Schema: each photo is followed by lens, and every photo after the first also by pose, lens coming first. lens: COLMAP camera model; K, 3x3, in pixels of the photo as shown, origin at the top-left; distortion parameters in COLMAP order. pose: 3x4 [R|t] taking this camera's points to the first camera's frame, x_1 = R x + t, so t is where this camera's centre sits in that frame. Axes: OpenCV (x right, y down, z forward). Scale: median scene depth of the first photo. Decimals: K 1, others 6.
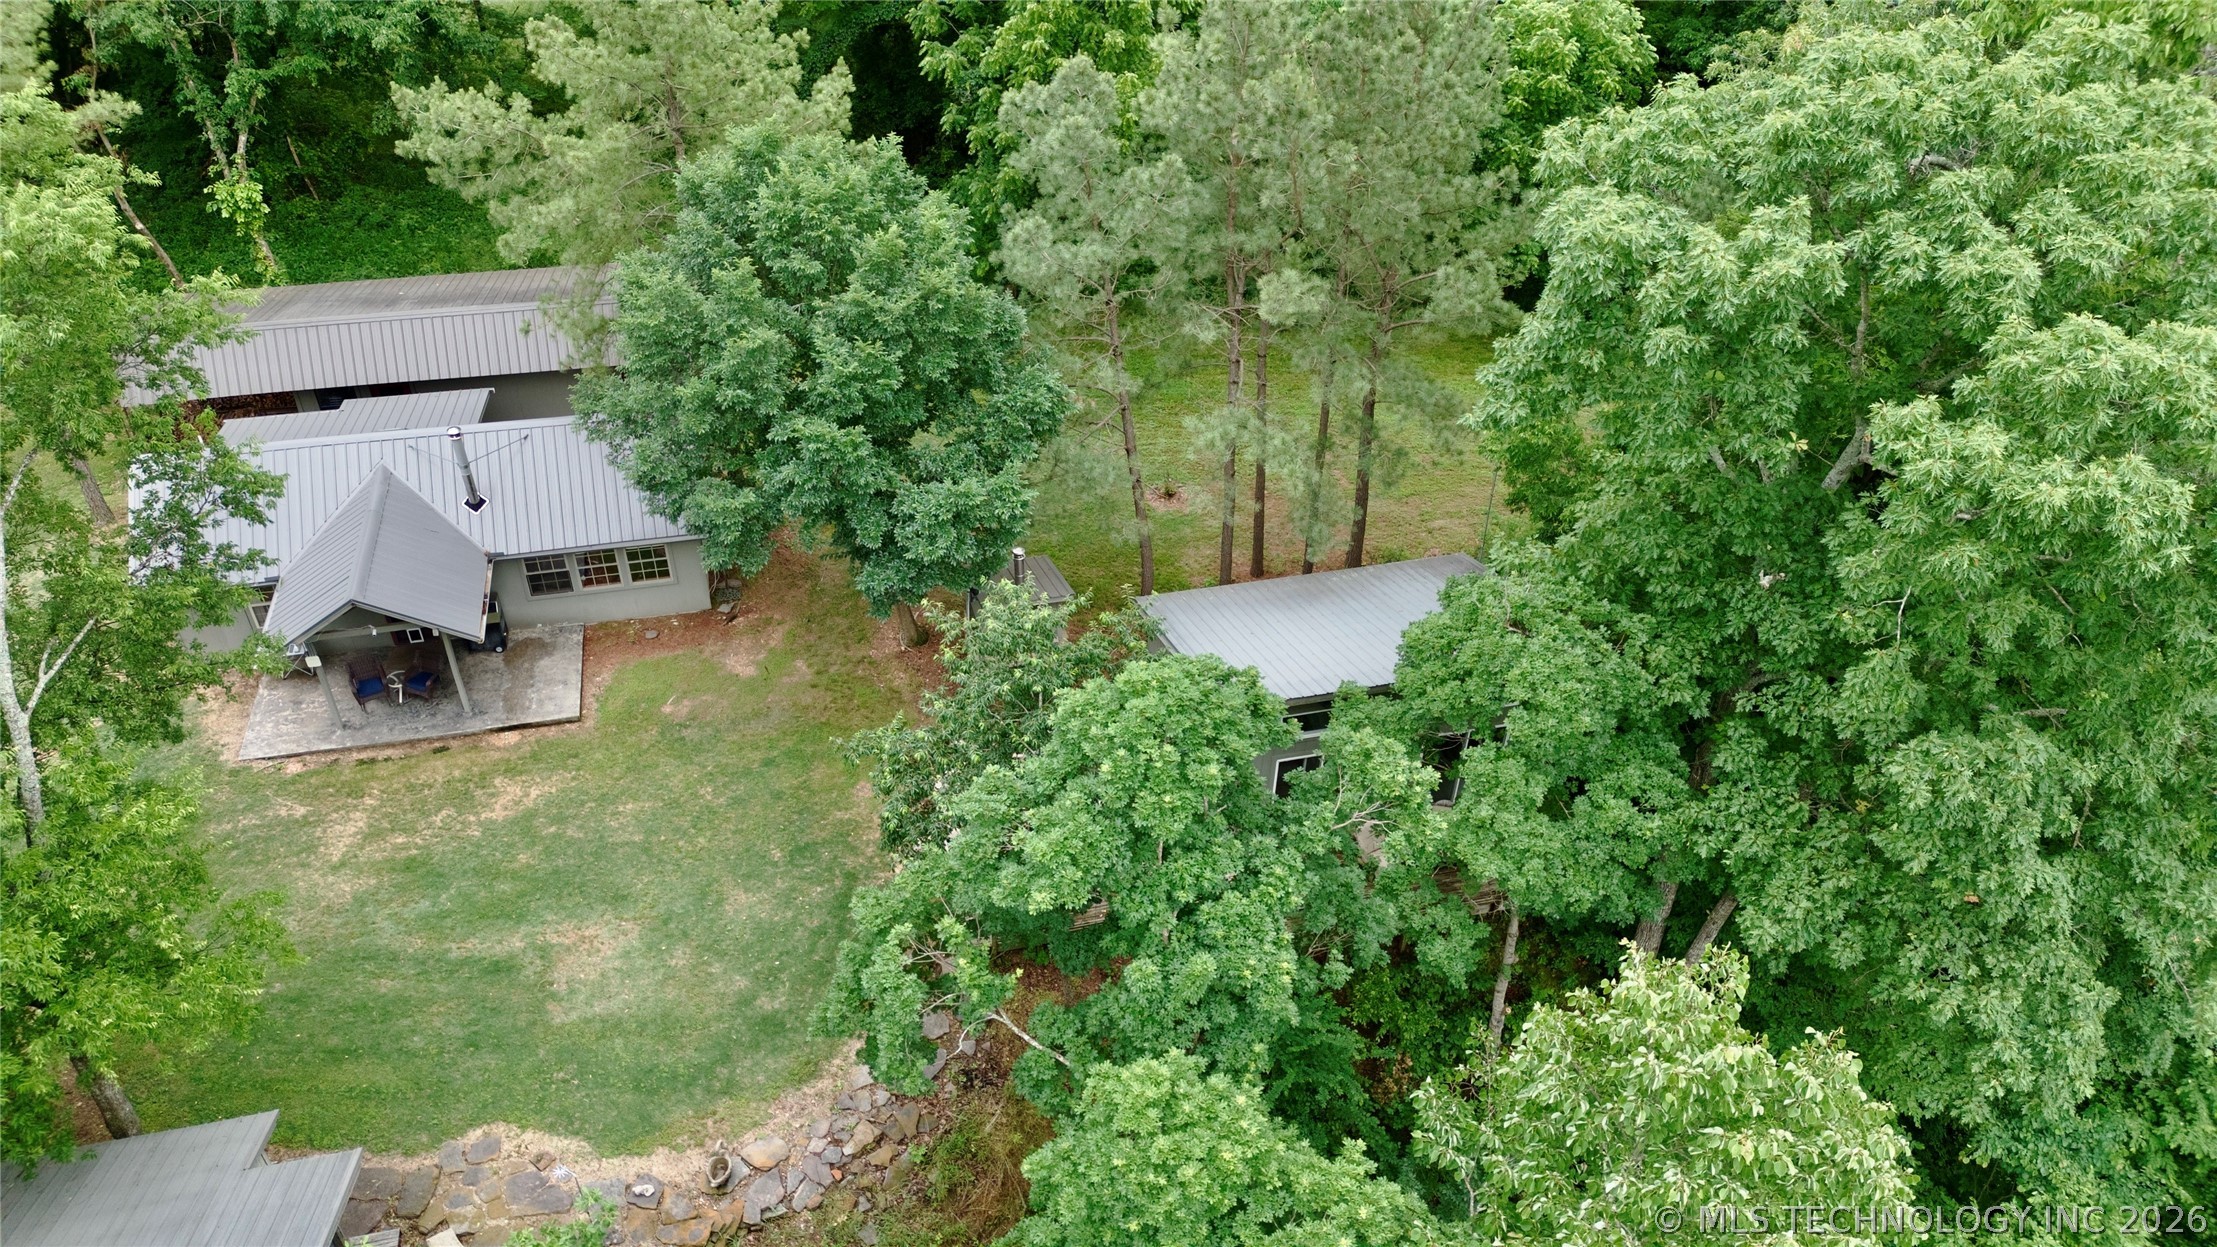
lens RADIAL K [[1552.9, 0, 1108.0], [0, 1552.9, 625.8], [0, 0, 1]] dist [0.071008, -0.071601]
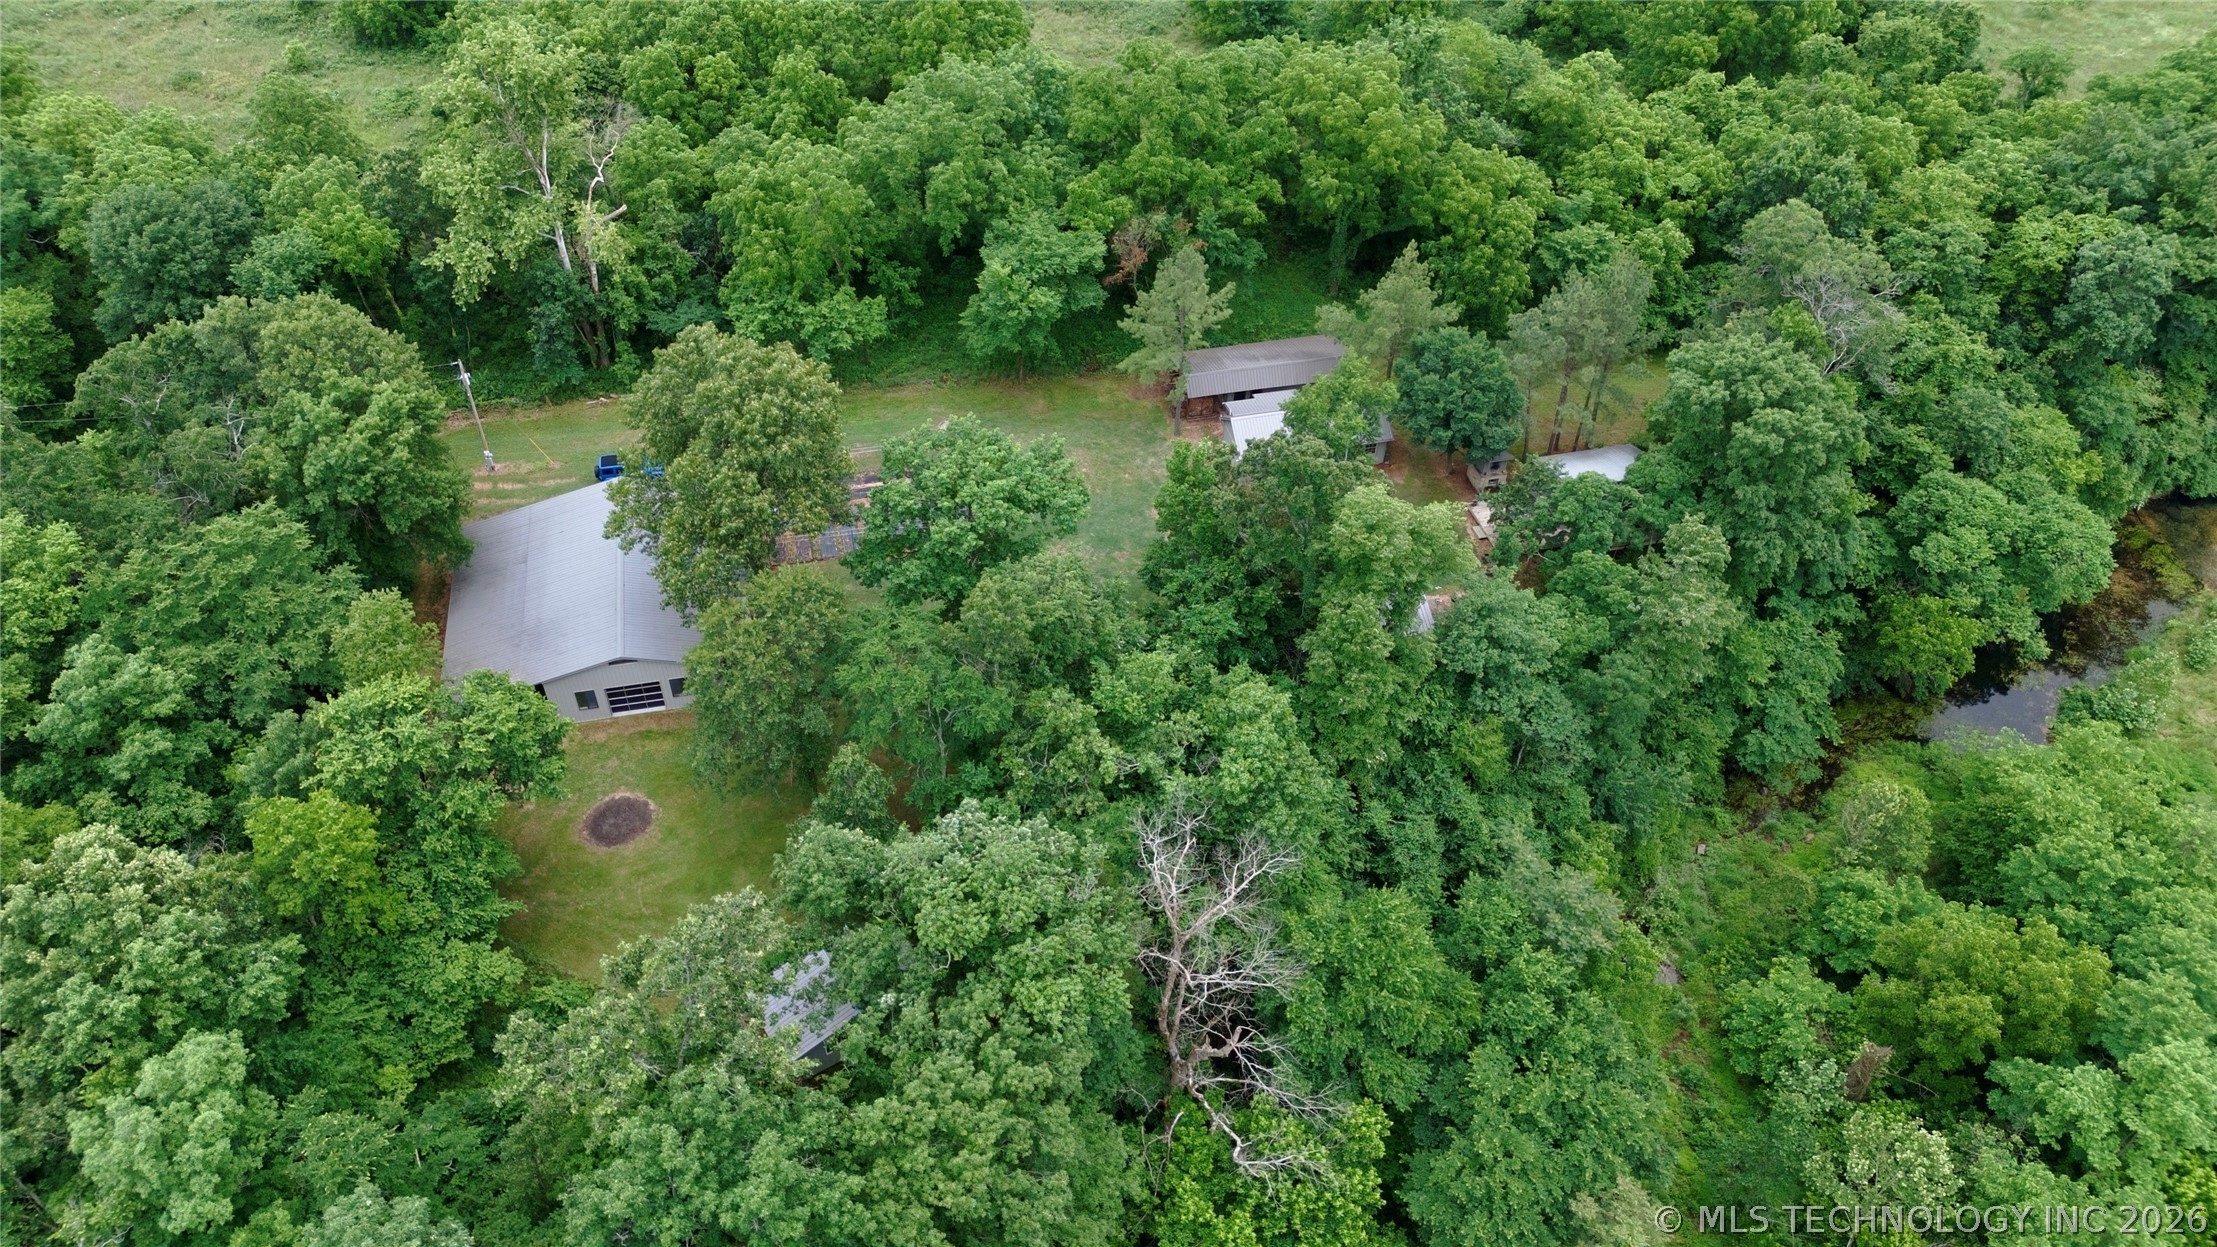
lens RADIAL K [[1552.9, 0, 1110.2], [0, 1552.9, 618.5], [0, 0, 1]] dist [0.071008, -0.071601]
pose [[0.999976, 0.002718, -0.006357, -1.521726], [-0.002191, 0.996671, 0.081495, 0.091274], [0.006557, -0.081480, 0.996653, -4.175330]]
